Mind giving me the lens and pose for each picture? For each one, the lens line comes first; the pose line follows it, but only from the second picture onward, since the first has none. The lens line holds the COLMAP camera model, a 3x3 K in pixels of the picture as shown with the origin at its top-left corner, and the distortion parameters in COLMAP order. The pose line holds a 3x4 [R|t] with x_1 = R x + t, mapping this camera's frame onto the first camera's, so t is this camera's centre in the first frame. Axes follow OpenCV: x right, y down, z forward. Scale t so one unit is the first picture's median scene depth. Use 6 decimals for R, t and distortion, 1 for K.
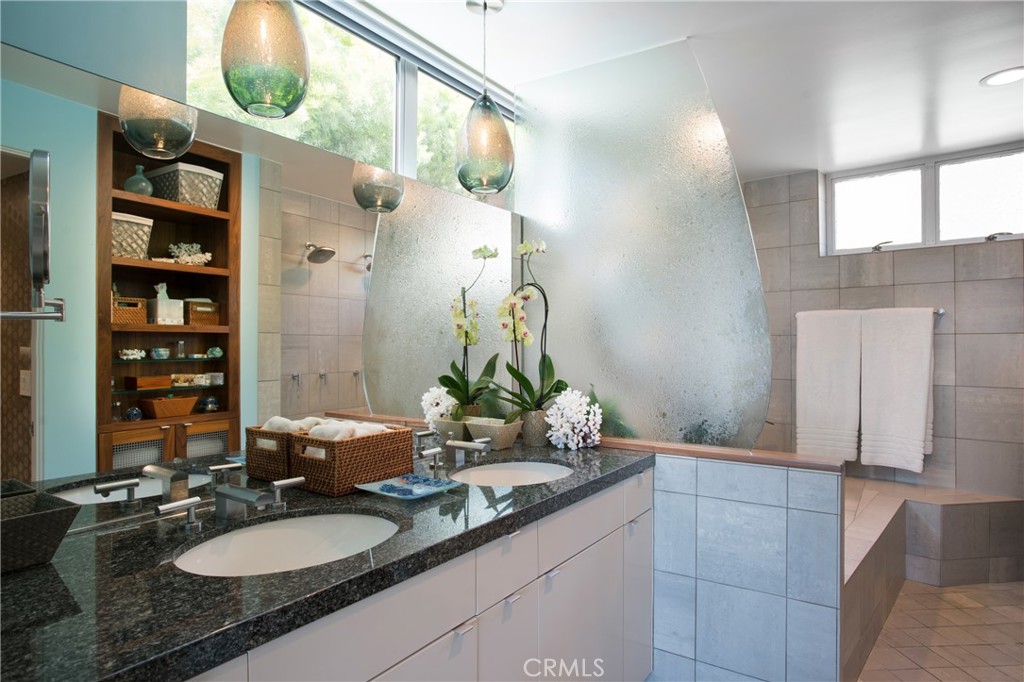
lens RADIAL K [[588.4, 0, 511.4], [0, 588.4, 335.6], [0, 0, 1]] dist [-0.068905, 0.041099]
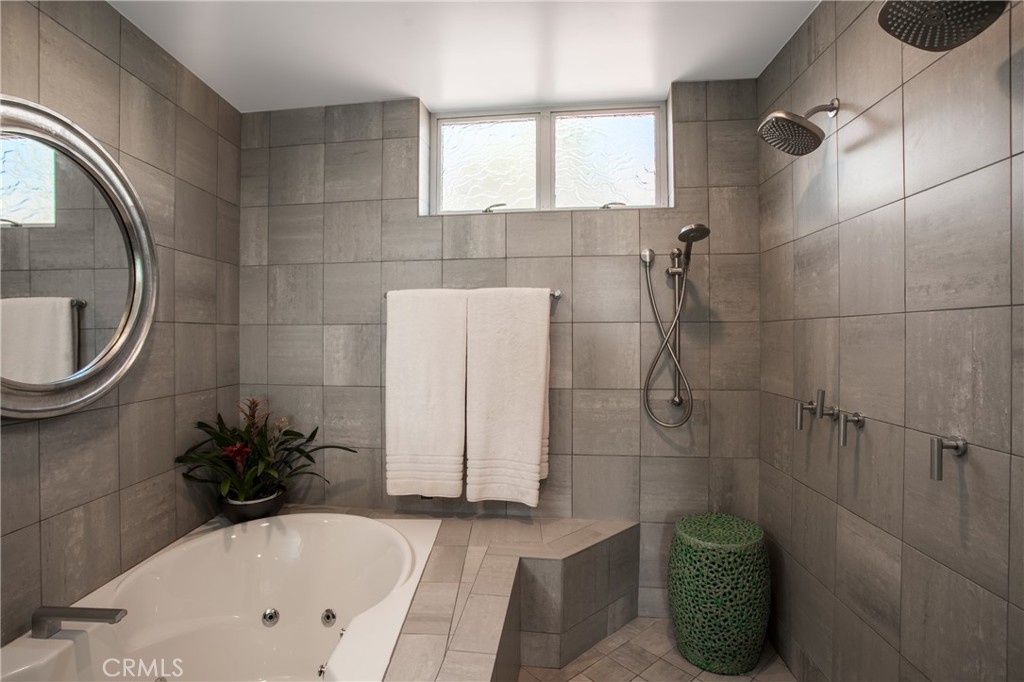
lens RADIAL K [[504.6, 0, 504.9], [0, 504.6, 346.6], [0, 0, 1]] dist [-0.075273, 0.031957]
pose [[0.832525, -0.014502, 0.553797, 0.298966], [-0.004627, 0.999440, 0.033128, 0.007235], [-0.553968, -0.030143, 0.831992, 0.451684]]
